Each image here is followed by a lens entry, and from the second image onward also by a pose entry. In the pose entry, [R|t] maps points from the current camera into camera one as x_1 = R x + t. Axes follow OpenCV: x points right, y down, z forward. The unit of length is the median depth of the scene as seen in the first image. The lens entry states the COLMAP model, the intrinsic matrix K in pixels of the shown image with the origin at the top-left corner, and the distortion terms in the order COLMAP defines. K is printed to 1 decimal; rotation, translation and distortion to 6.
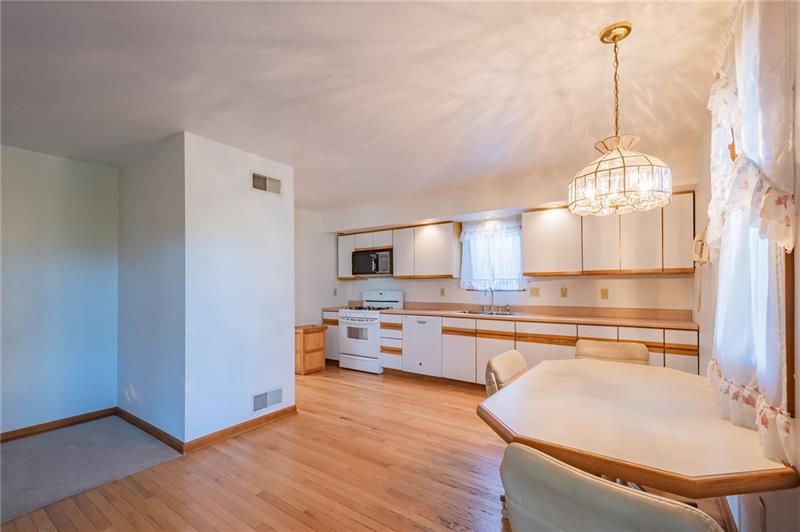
lens RADIAL K [[340.5, 0, 400.9], [0, 340.5, 291.6], [0, 0, 1]] dist [0.012878, -0.000072]
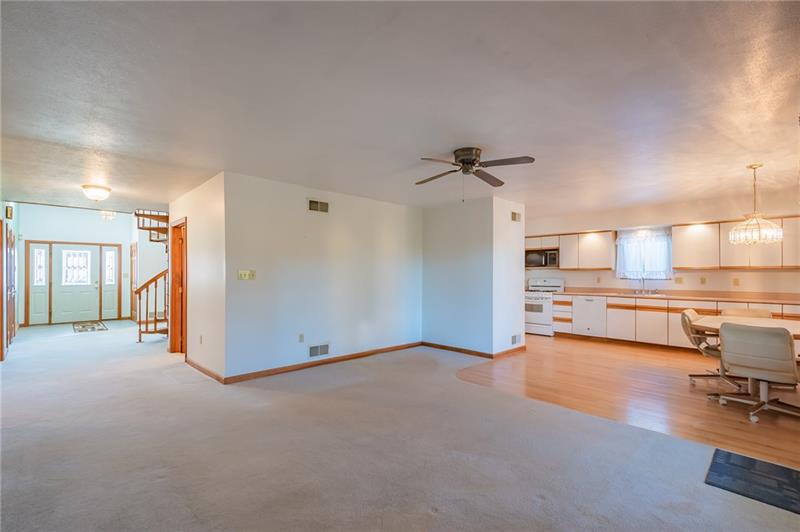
lens RADIAL K [[357.7, 0, 395.1], [0, 357.7, 280.0], [0, 0, 1]] dist [0.002313, -0.000031]
pose [[0.983020, 0.011145, -0.183158, -0.474811], [-0.011123, 0.999937, 0.001145, 0.010173], [0.183159, 0.000912, 0.983083, -0.659168]]
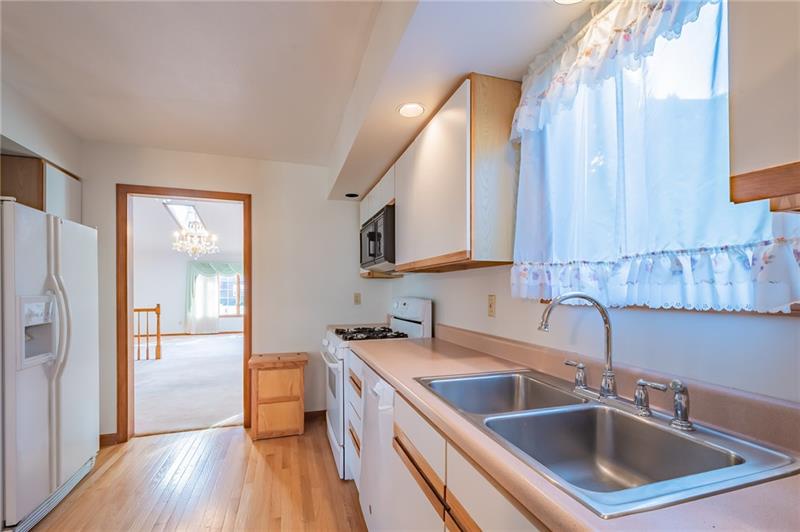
lens RADIAL K [[340.5, 0, 400.9], [0, 340.5, 291.6], [0, 0, 1]] dist [0.012878, -0.000072]
pose [[0.784147, 0.005862, -0.620547, 0.296498], [-0.010058, 0.999944, -0.003265, -0.012120], [0.620493, 0.008802, 0.784162, 0.739126]]
